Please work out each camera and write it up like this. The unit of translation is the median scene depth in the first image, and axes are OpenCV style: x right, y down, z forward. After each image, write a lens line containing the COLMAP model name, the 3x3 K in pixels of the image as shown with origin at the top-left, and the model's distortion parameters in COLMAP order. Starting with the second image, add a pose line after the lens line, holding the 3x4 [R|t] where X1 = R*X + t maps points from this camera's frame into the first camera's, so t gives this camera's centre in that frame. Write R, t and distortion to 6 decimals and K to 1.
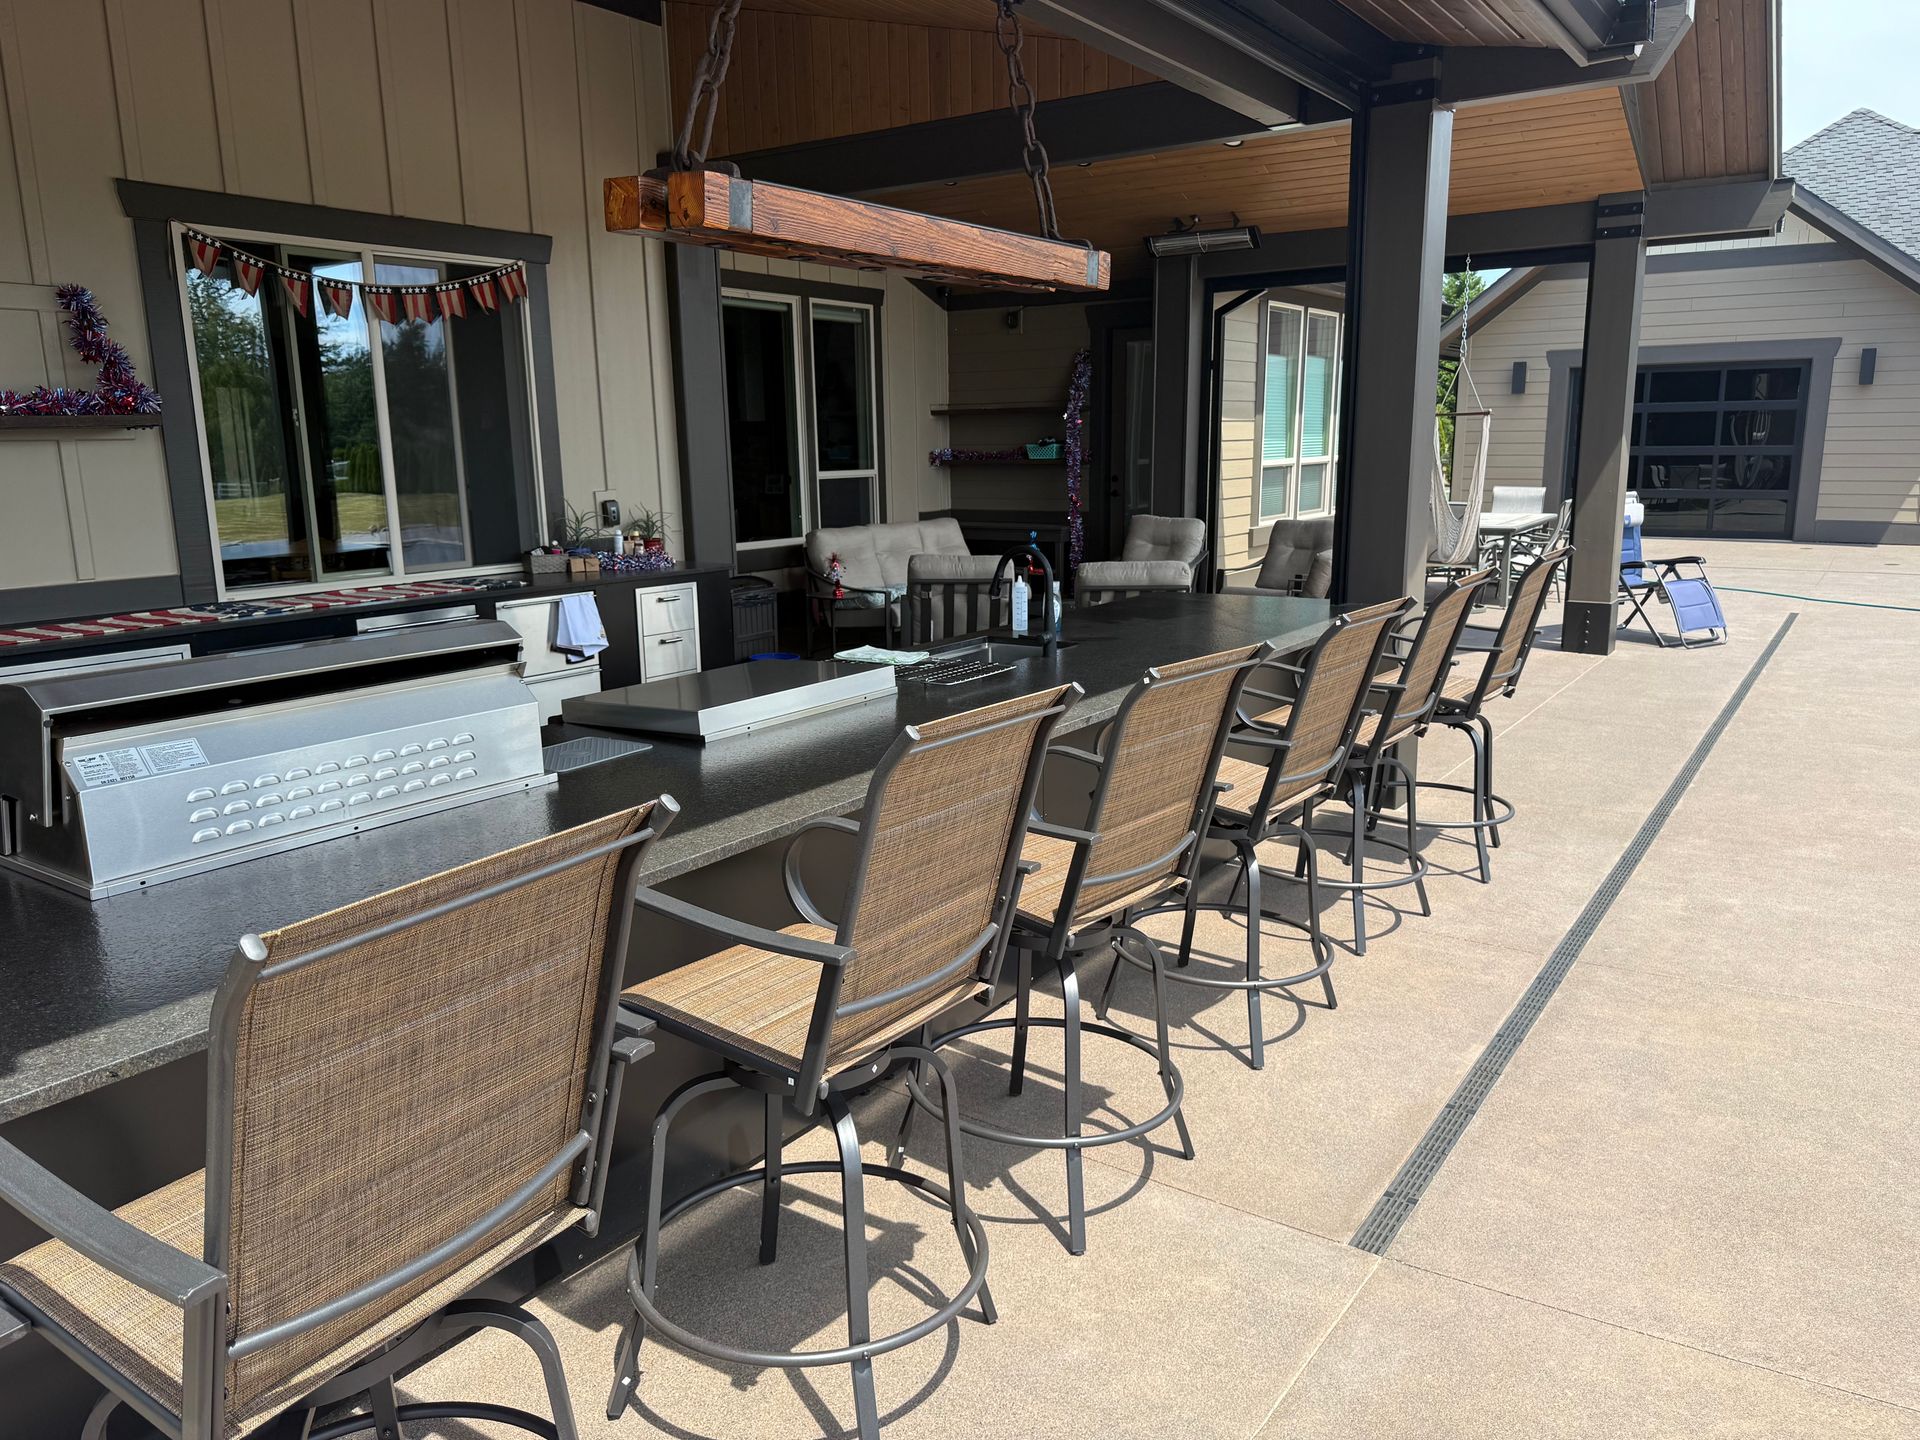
lens RADIAL K [[1359.6, 0, 978.5], [0, 1359.6, 715.3], [0, 0, 1]] dist [0.018591, -0.009560]
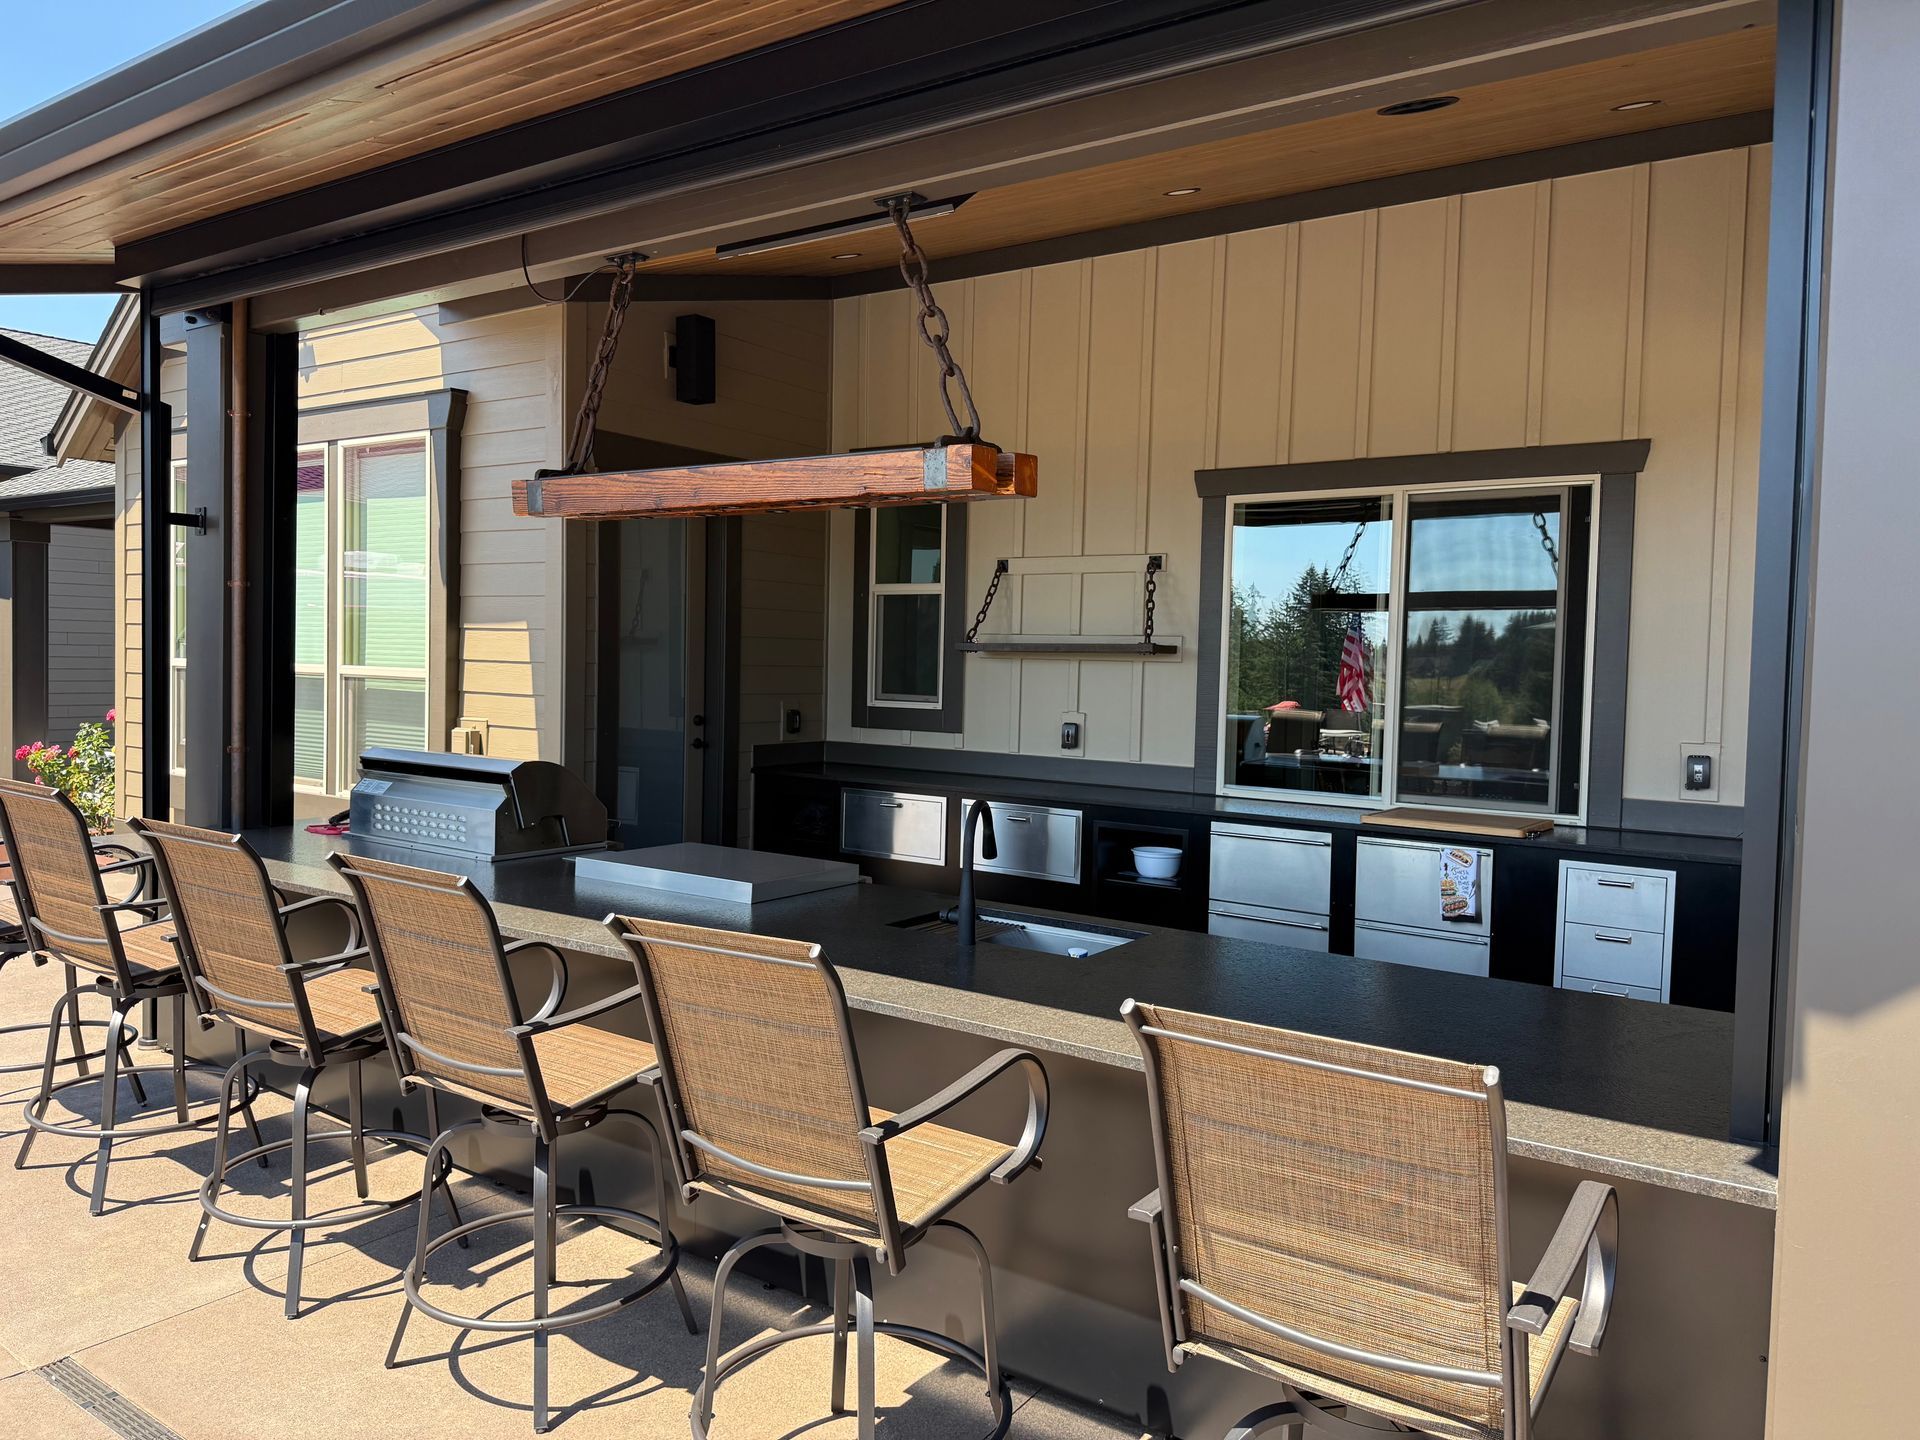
lens RADIAL K [[1361.0, 0, 980.3], [0, 1361.0, 719.6], [0, 0, 1]] dist [0.054458, -0.075397]
pose [[0.015252, 0.061274, -0.998004, 0.212121], [-0.223559, 0.973061, 0.056326, -0.055625], [0.974571, 0.222254, 0.028540, 0.244334]]
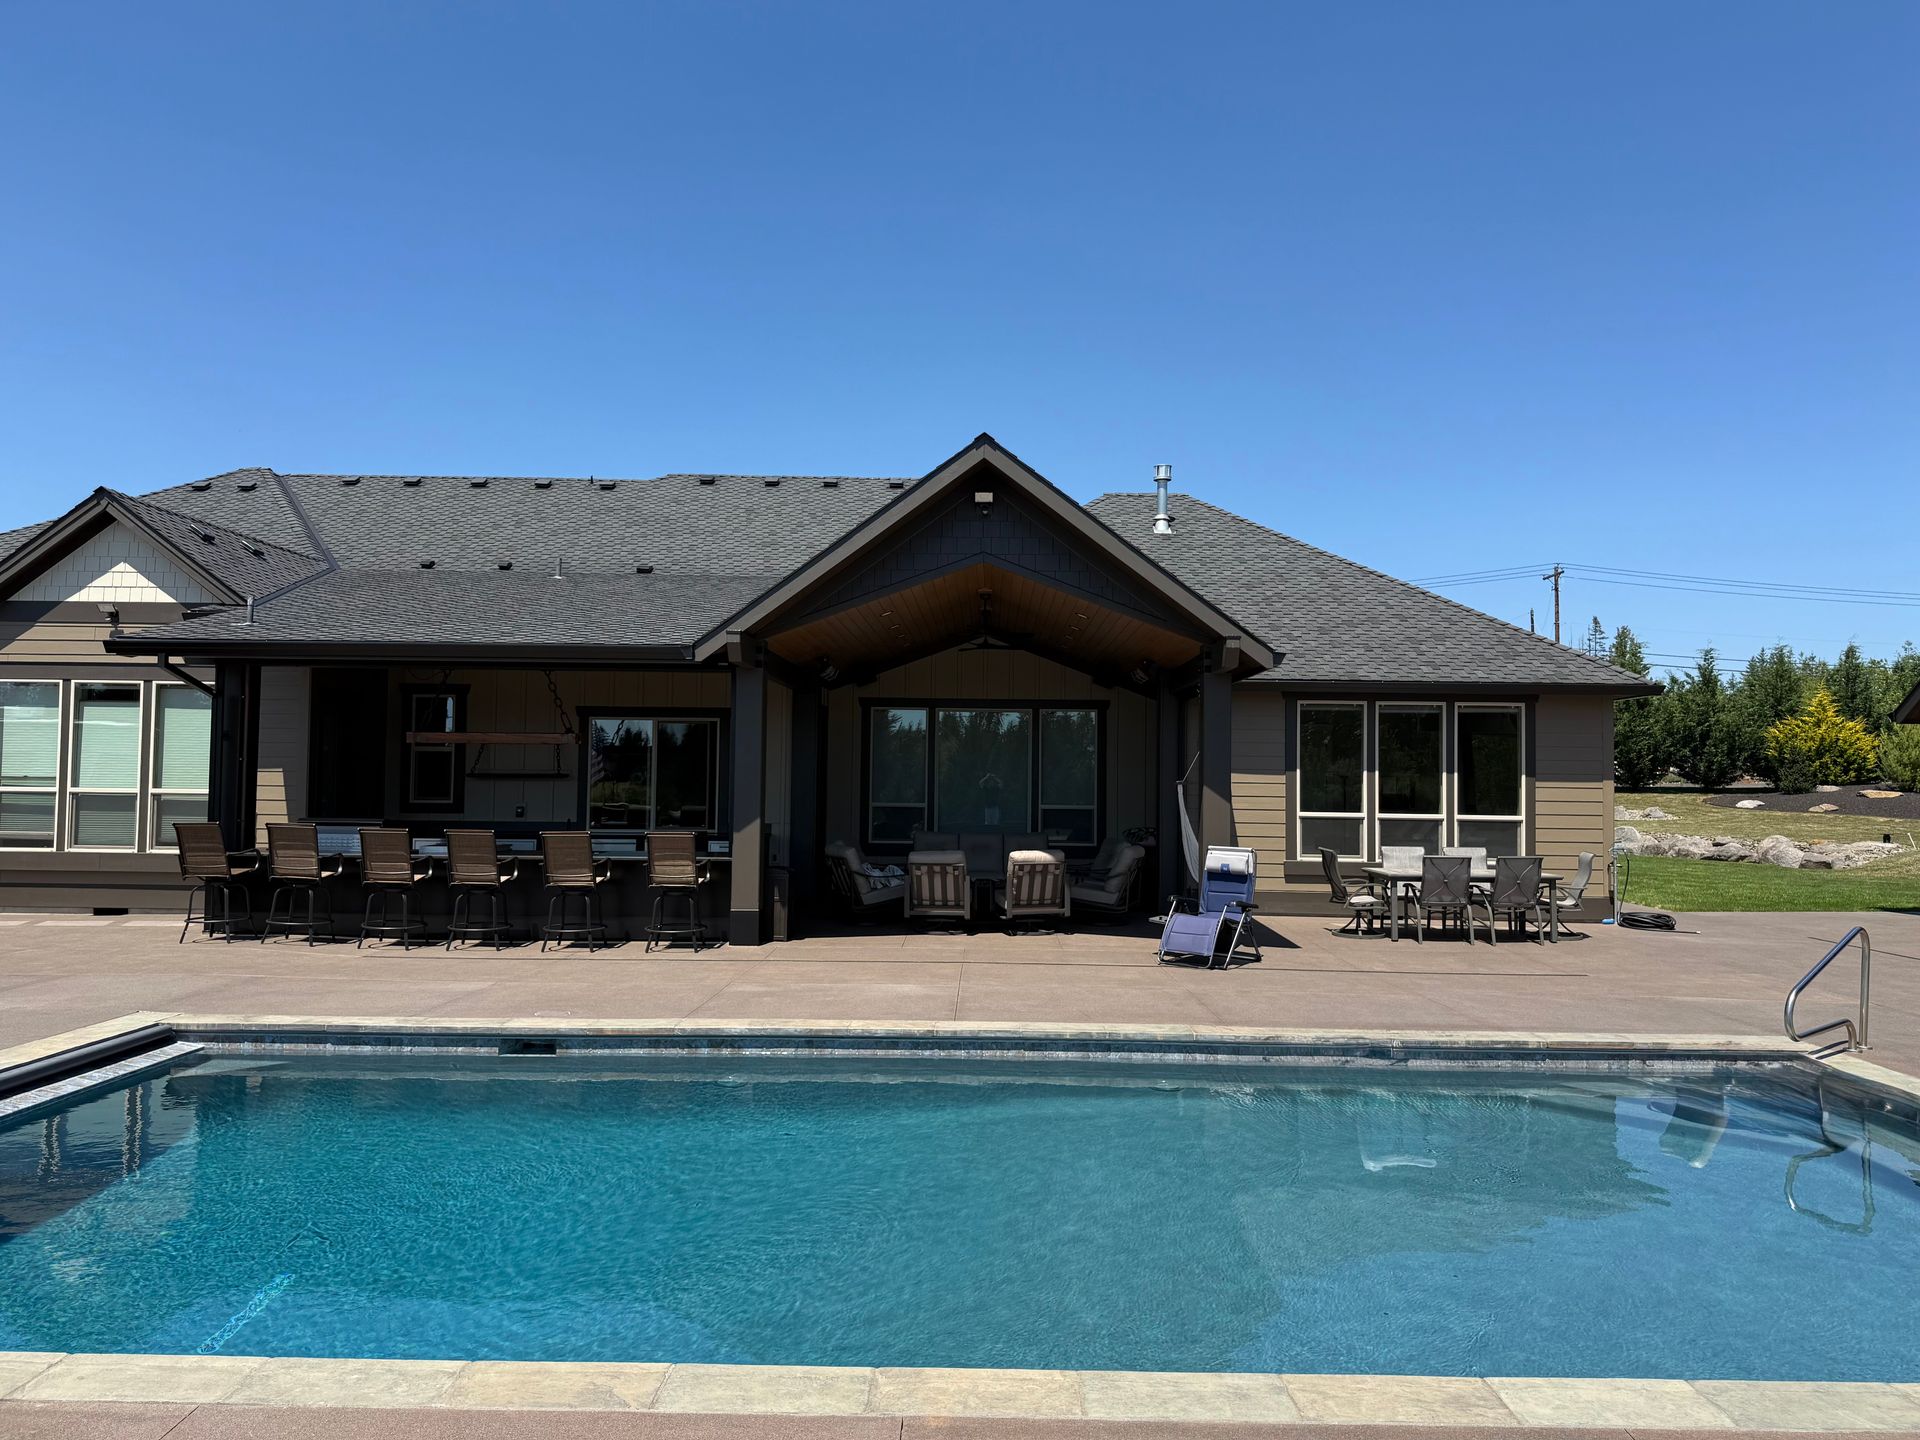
lens RADIAL K [[1361.0, 0, 980.3], [0, 1361.0, 719.6], [0, 0, 1]] dist [0.054458, -0.075397]
pose [[0.558699, -0.014795, -0.829239, 0.830947], [-0.185119, 0.972392, -0.142072, -0.018704], [0.808447, 0.232883, 0.540535, -0.006148]]
